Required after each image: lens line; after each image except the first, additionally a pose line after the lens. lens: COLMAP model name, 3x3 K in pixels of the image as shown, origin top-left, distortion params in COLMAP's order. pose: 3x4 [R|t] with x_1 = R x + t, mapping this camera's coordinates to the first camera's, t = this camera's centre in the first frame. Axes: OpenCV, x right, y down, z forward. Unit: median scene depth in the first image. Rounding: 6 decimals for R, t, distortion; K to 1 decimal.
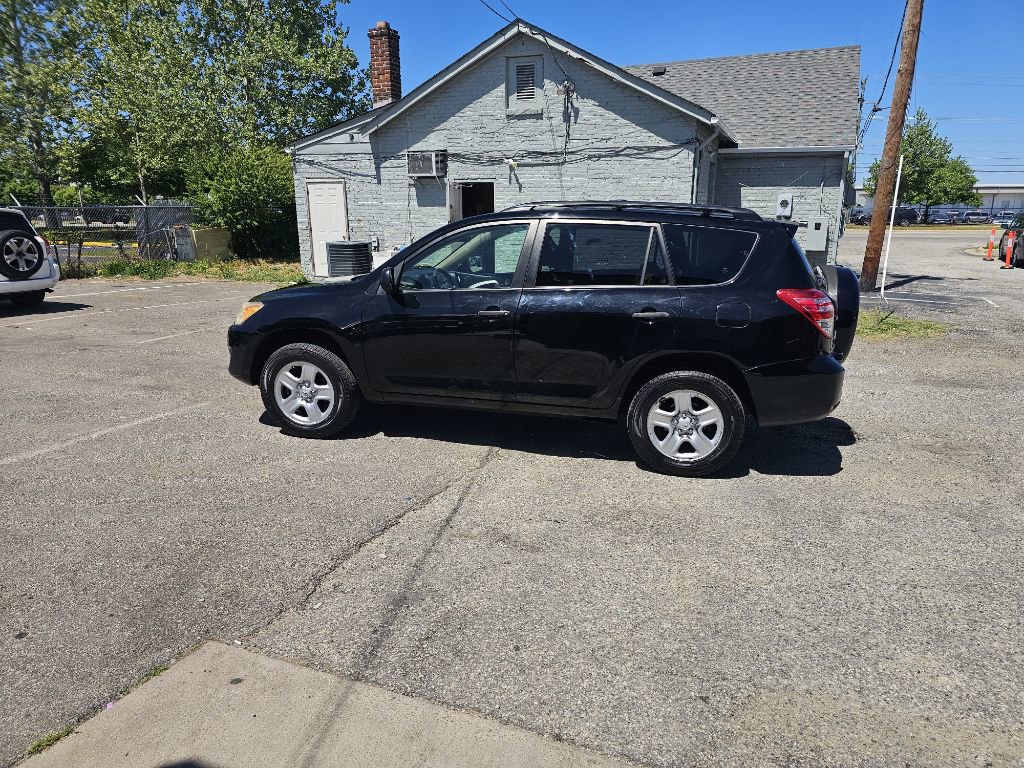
lens RADIAL K [[697.9, 0, 508.8], [0, 697.9, 382.9], [0, 0, 1]] dist [0.052425, -0.048461]
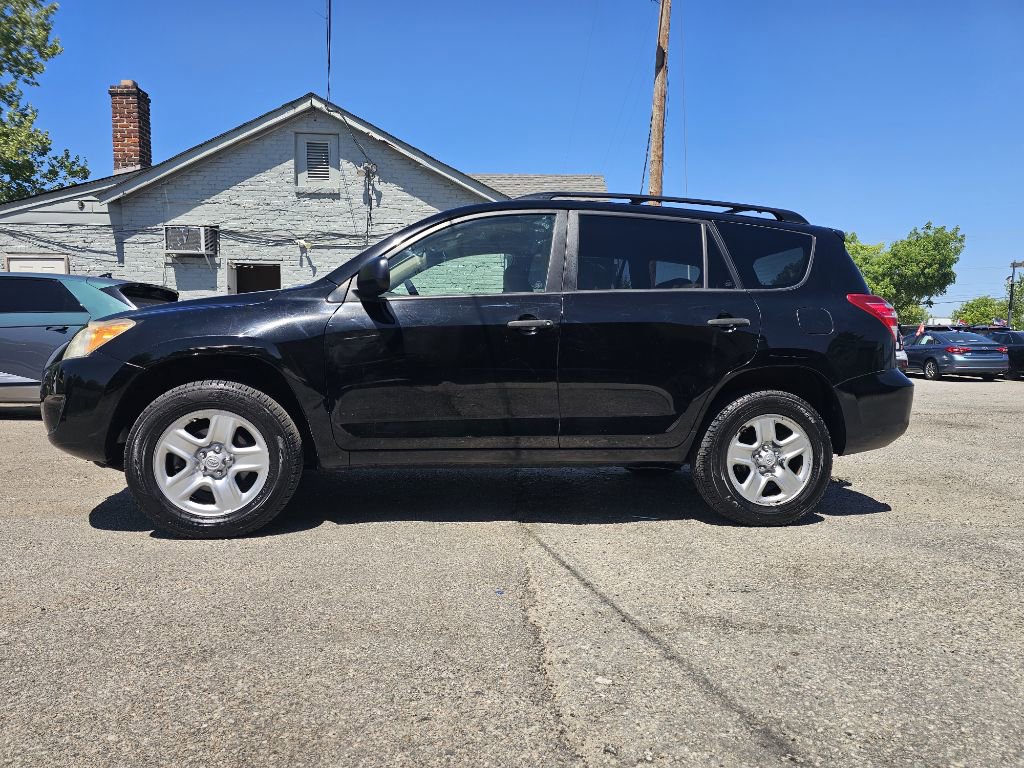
lens RADIAL K [[697.9, 0, 519.7], [0, 697.9, 375.6], [0, 0, 1]] dist [0.052425, -0.048461]
pose [[0.910786, -0.010827, 0.412737, -0.121790], [0.089136, 0.981238, -0.170956, 0.027845], [-0.403143, 0.192494, 0.894663, 0.134482]]
